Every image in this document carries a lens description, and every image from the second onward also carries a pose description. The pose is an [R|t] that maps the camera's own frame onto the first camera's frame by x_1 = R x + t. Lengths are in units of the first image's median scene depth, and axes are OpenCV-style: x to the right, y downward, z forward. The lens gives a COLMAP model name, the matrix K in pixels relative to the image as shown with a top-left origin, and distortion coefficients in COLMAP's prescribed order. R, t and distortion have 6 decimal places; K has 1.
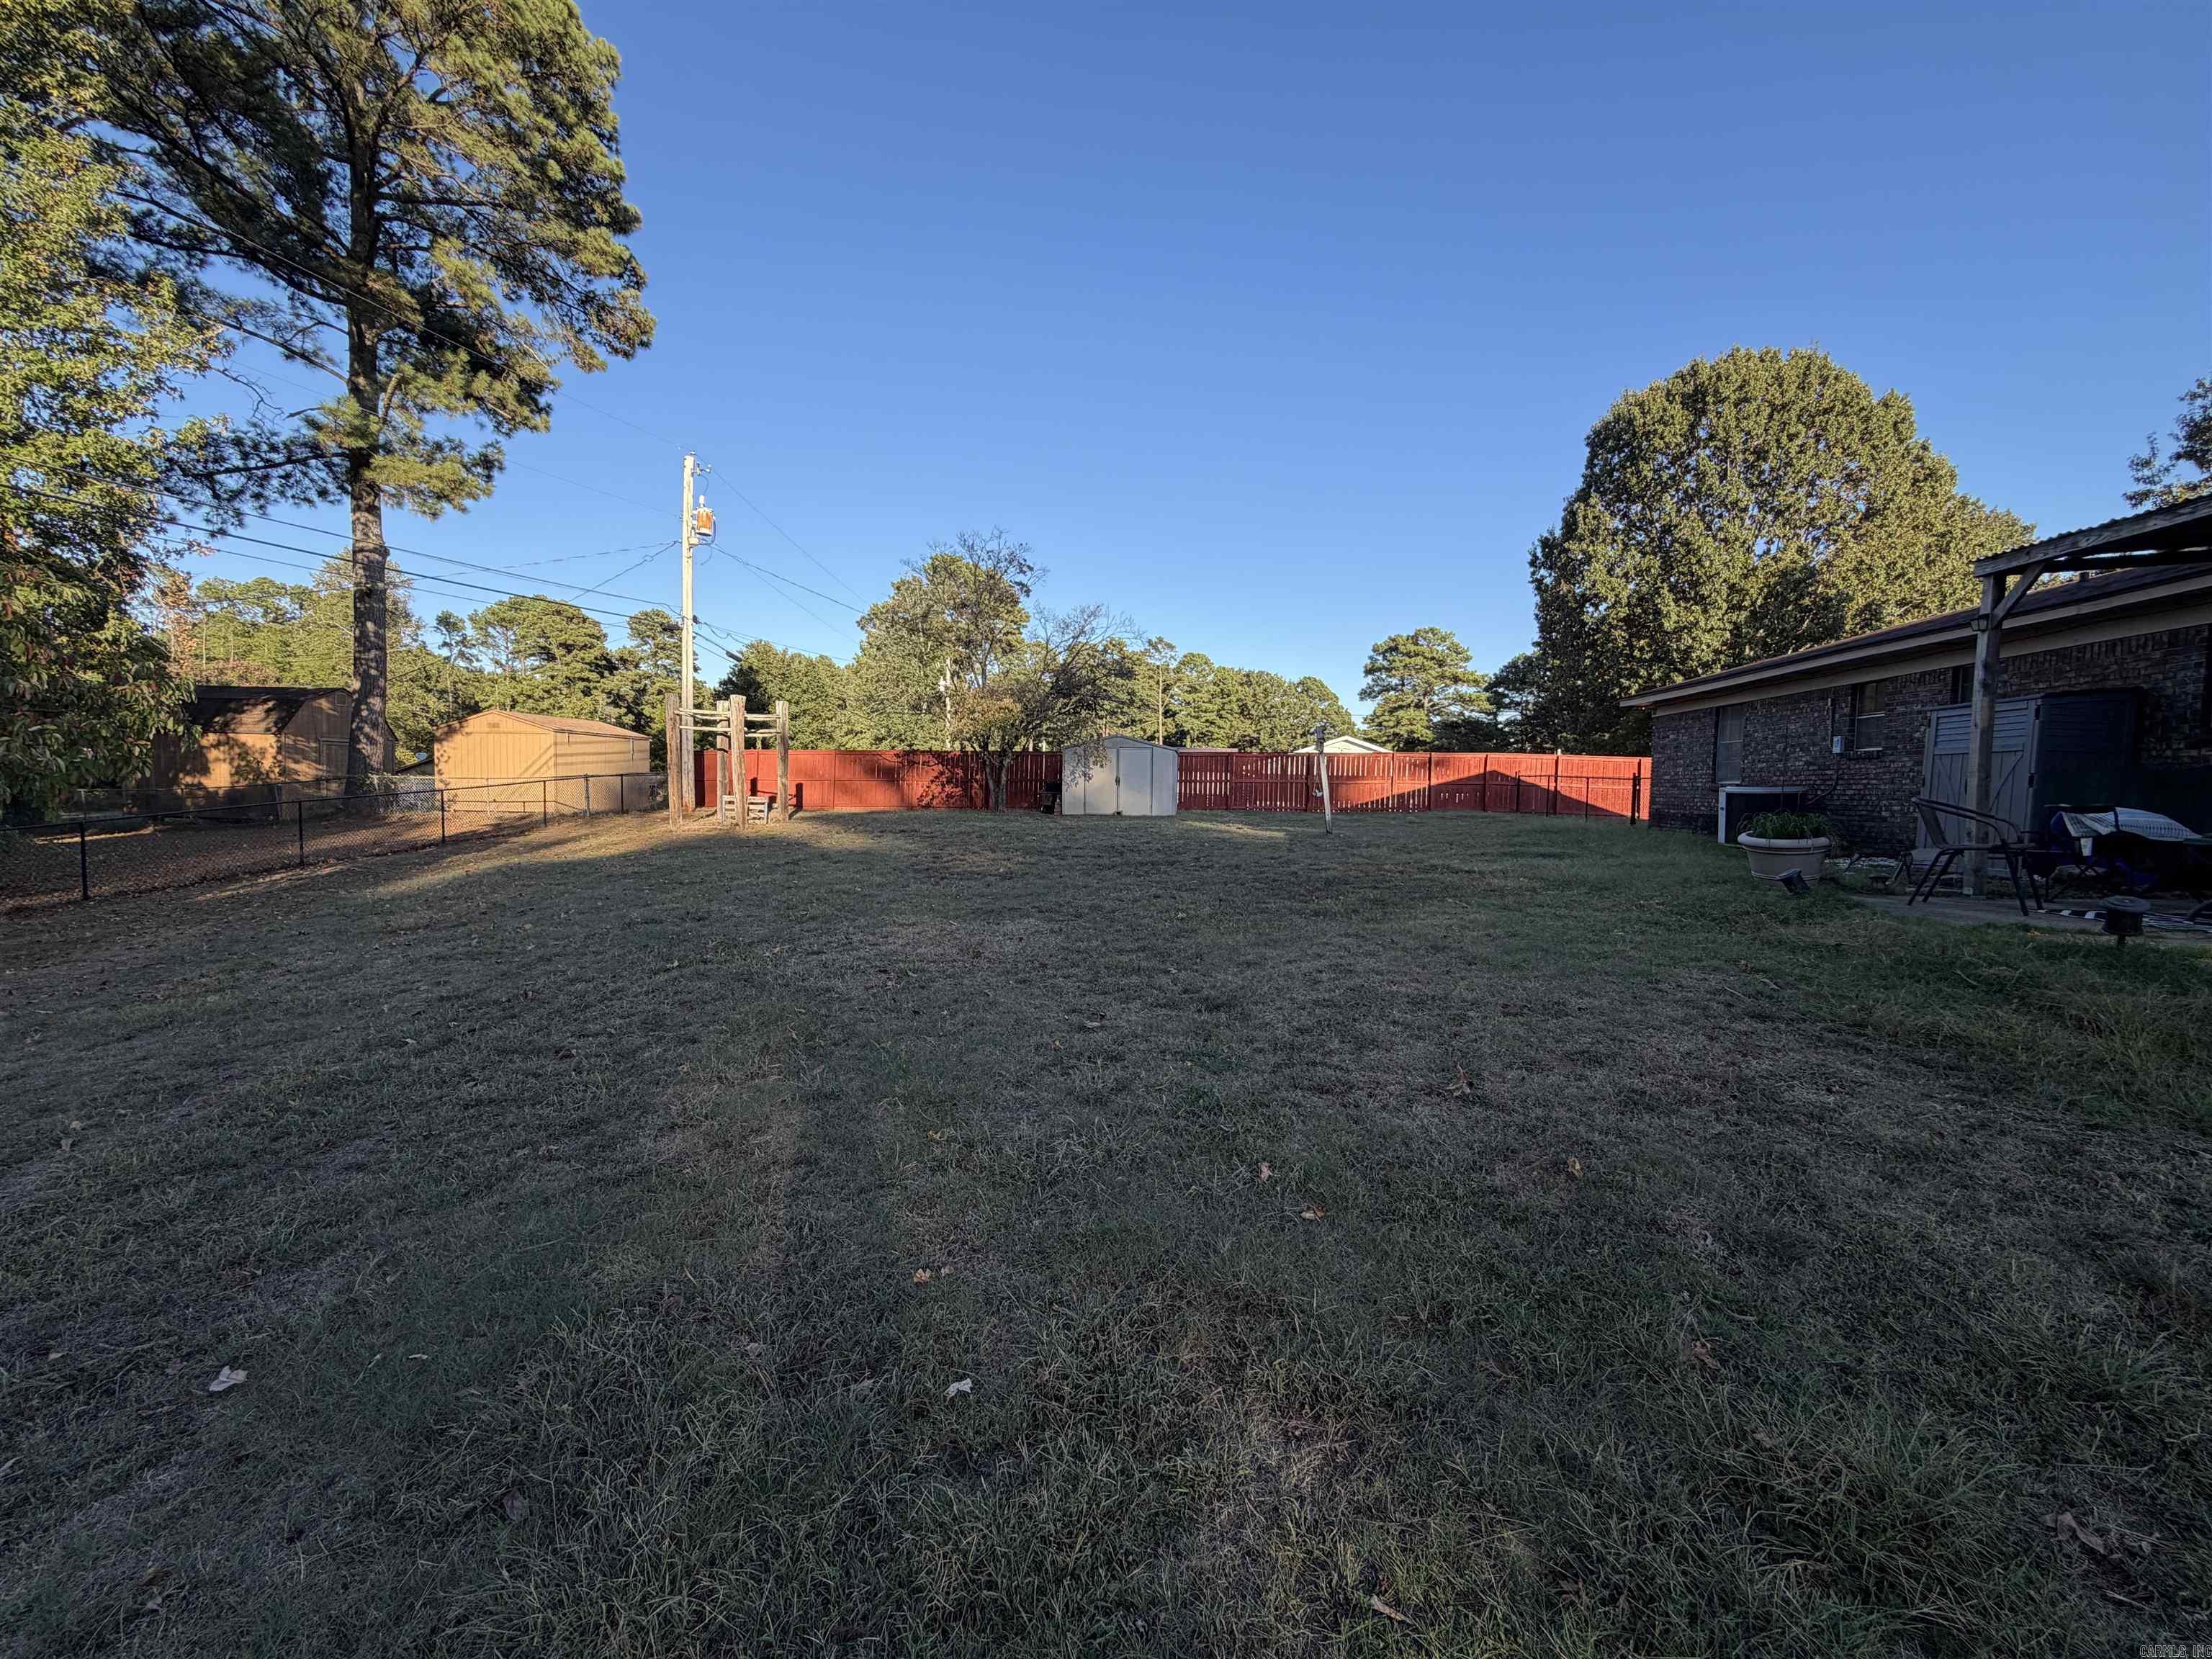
lens RADIAL K [[876.8, 0, 1105.4], [0, 876.8, 830.0], [0, 0, 1]] dist [0.000870, -0.000360]
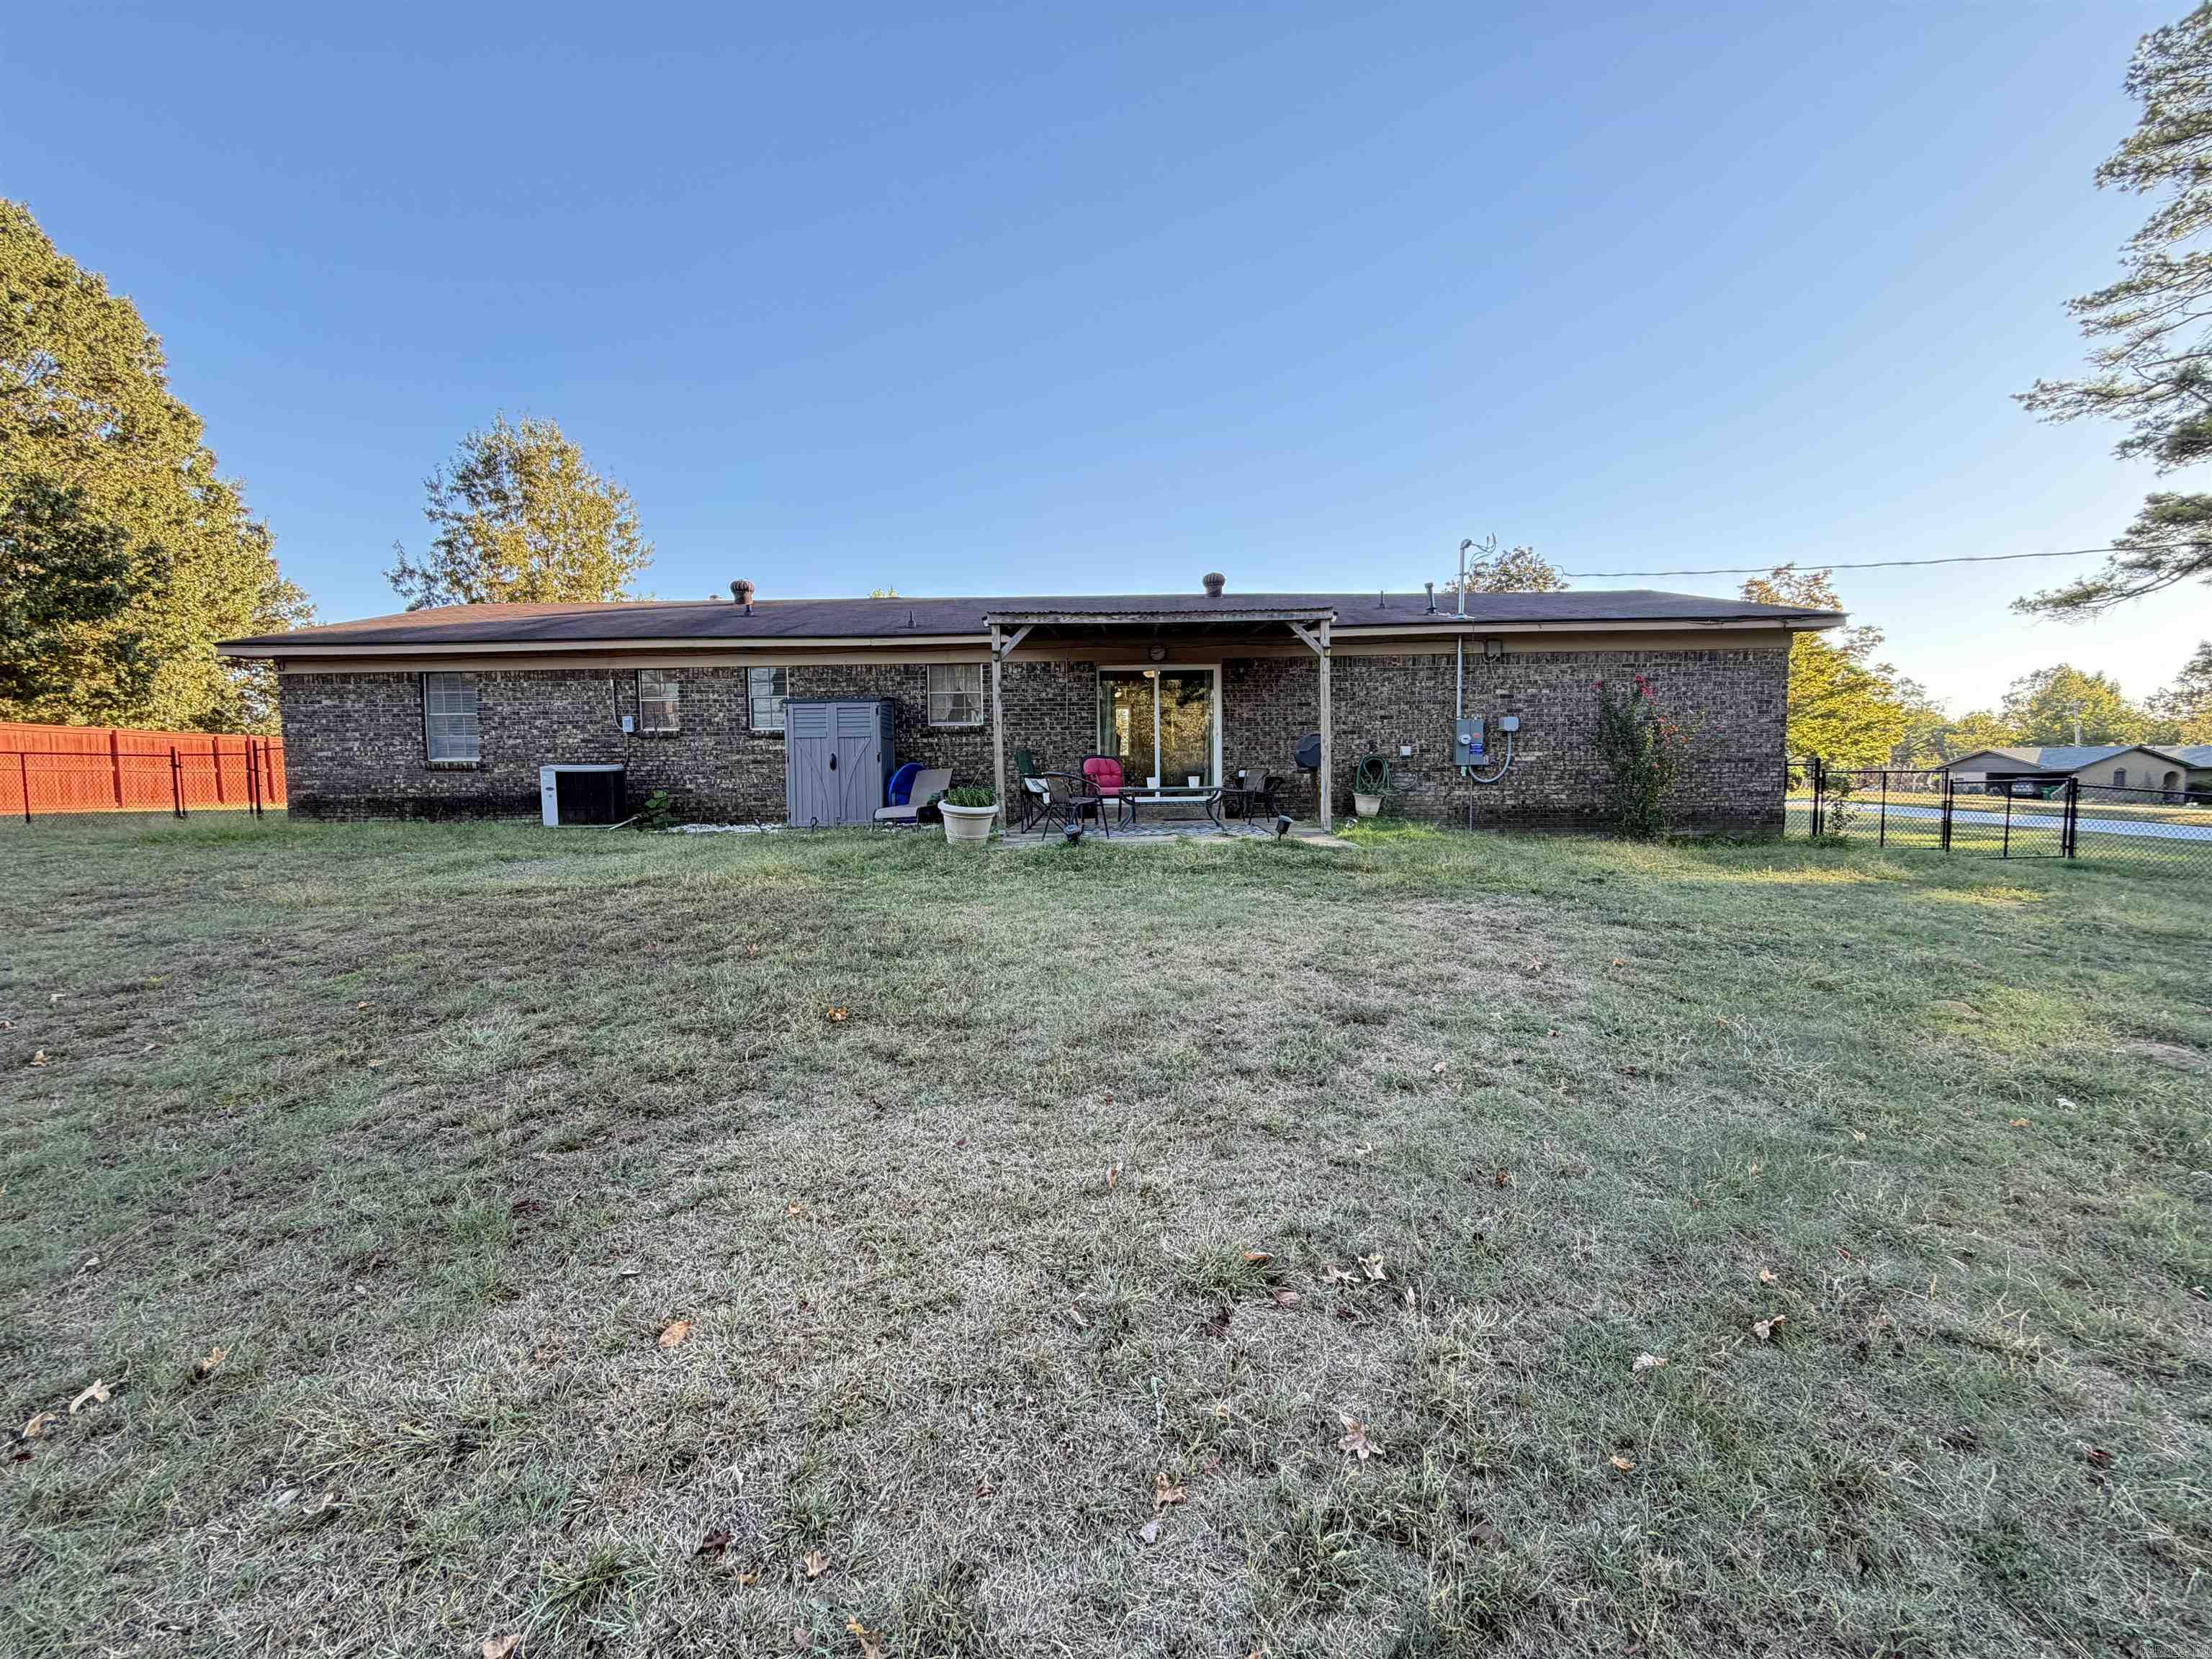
lens RADIAL K [[876.8, 0, 1102.9], [0, 876.8, 827.0], [0, 0, 1]] dist [0.000870, -0.000360]
pose [[-0.102876, -0.088579, 0.990742, -0.136093], [0.058048, 0.993795, 0.094880, -0.018475], [-0.992999, 0.067271, -0.097096, 0.245040]]
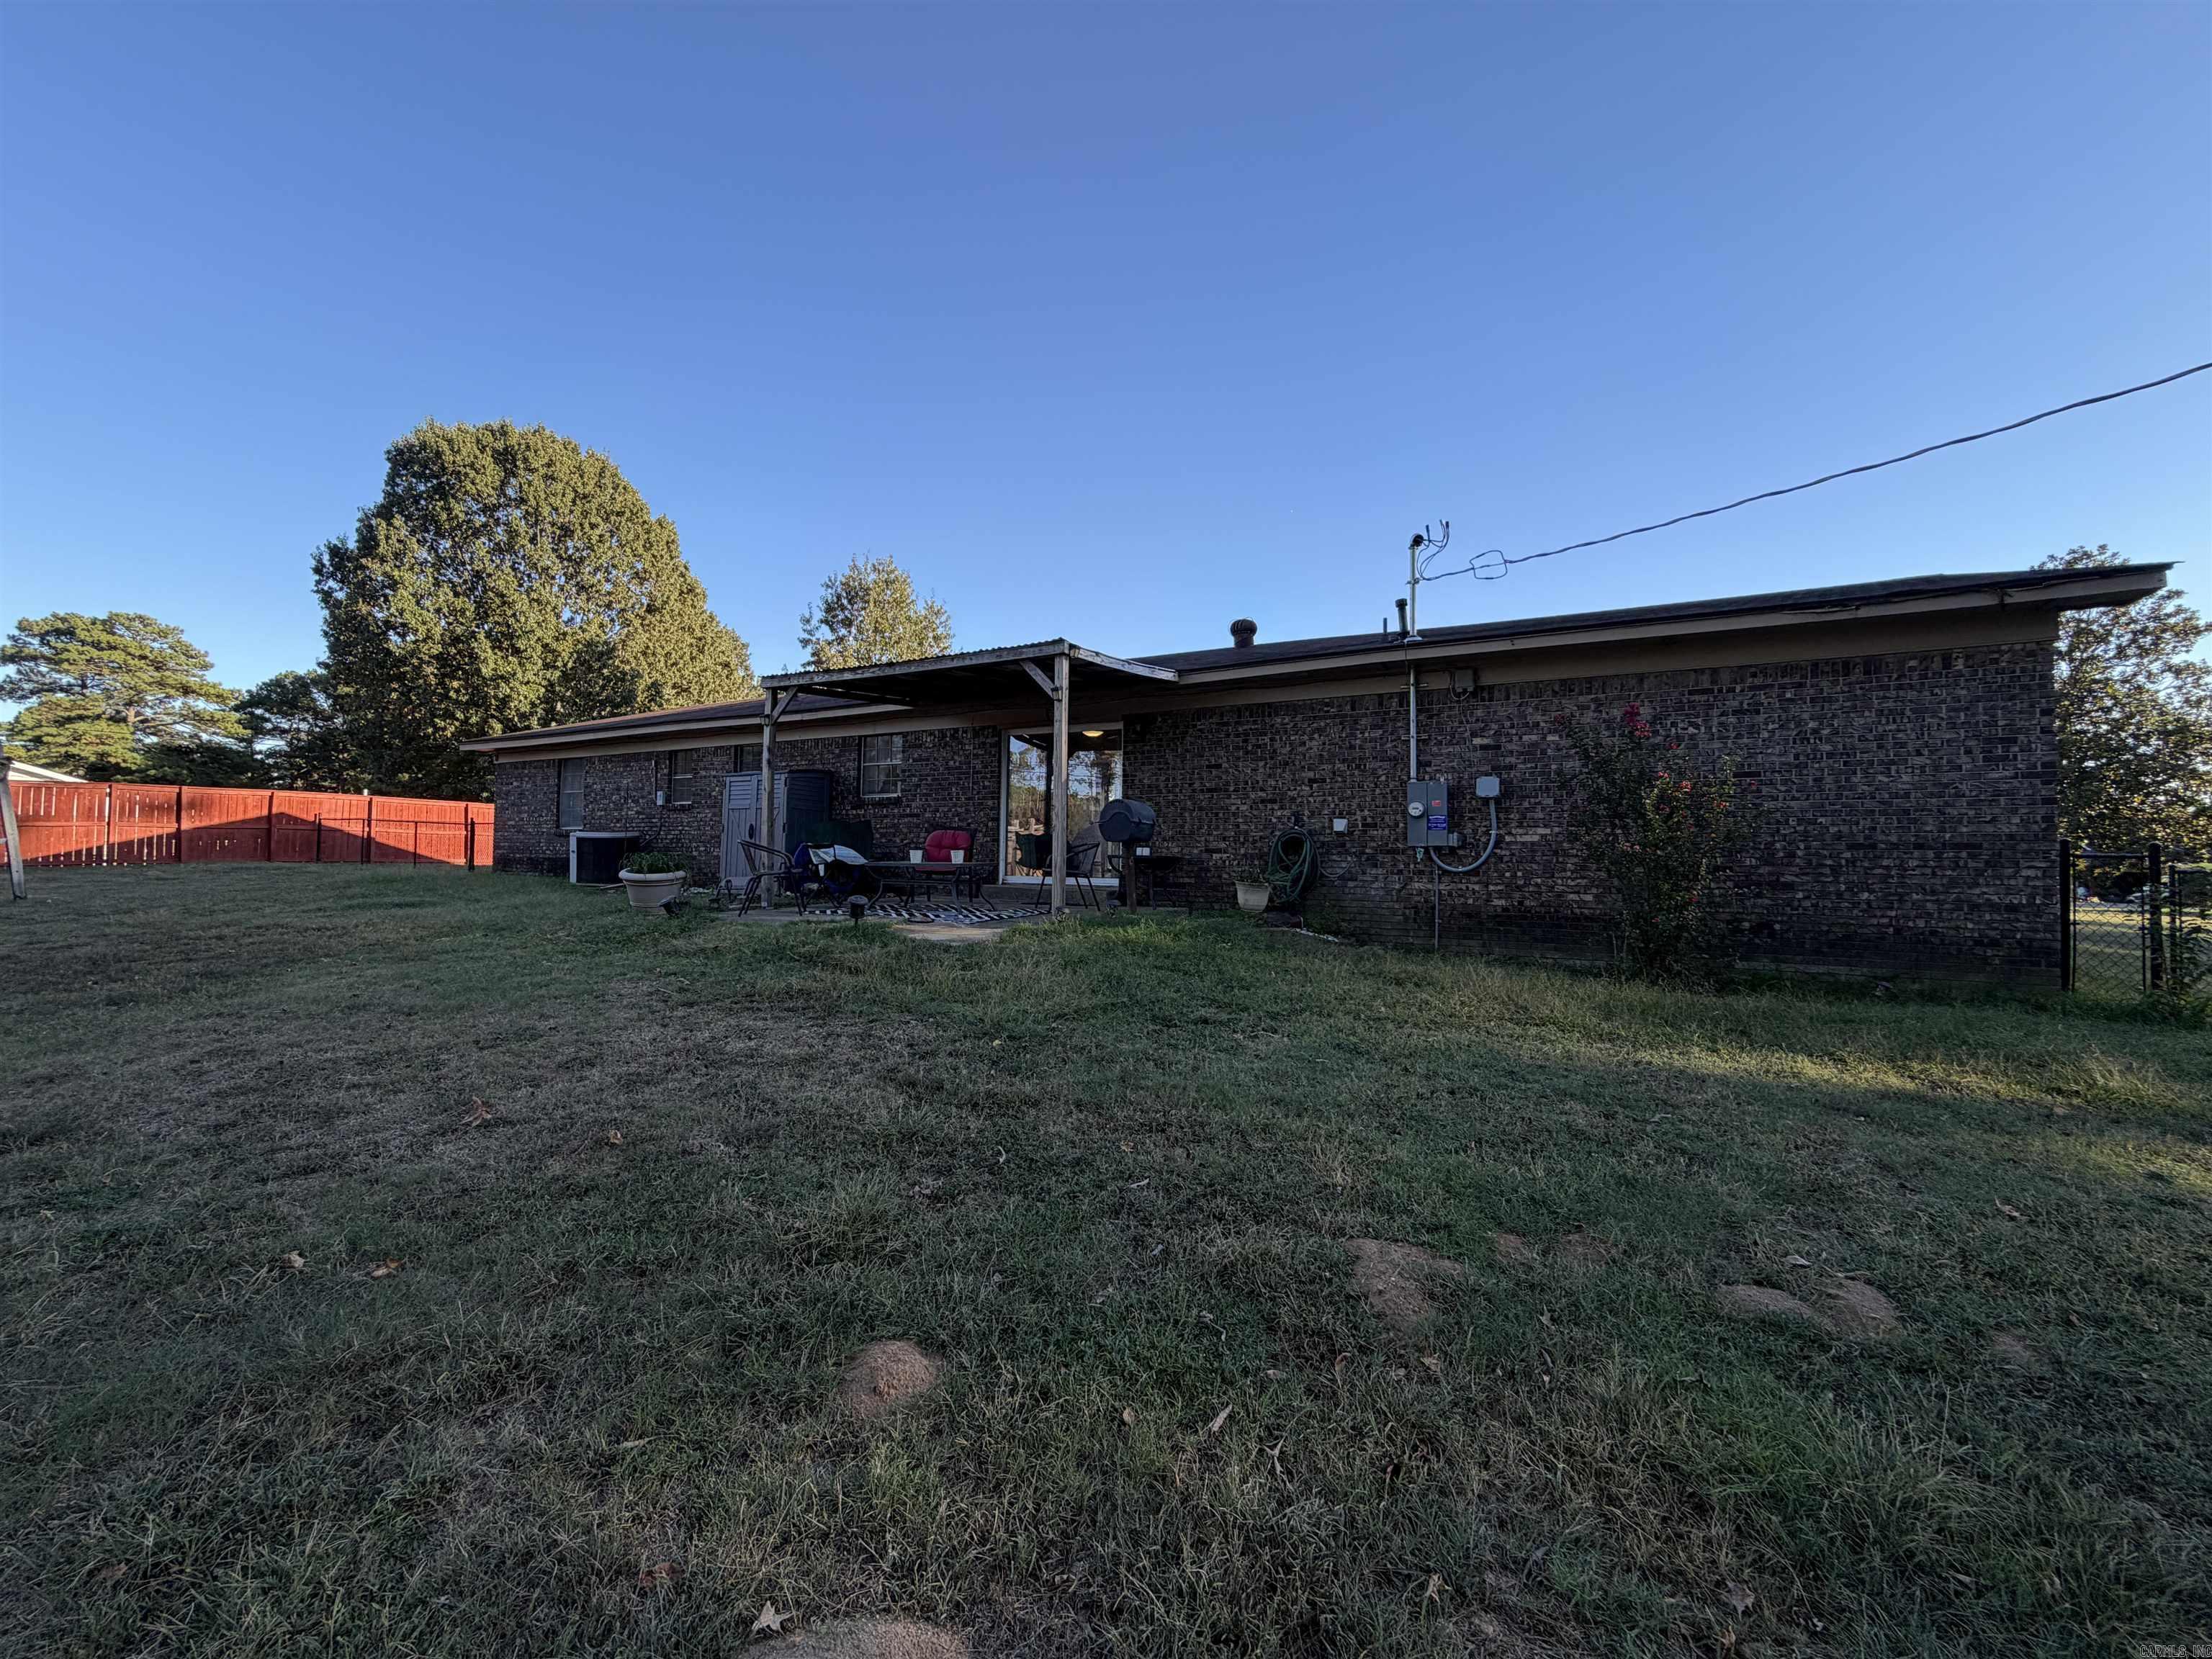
lens RADIAL K [[876.8, 0, 1096.5], [0, 876.8, 827.6], [0, 0, 1]] dist [0.000870, -0.000360]
pose [[0.371453, 0.008799, 0.928410, -0.036908], [0.042958, 0.998721, -0.026653, 0.001362], [-0.927458, 0.049782, 0.370600, -0.010279]]
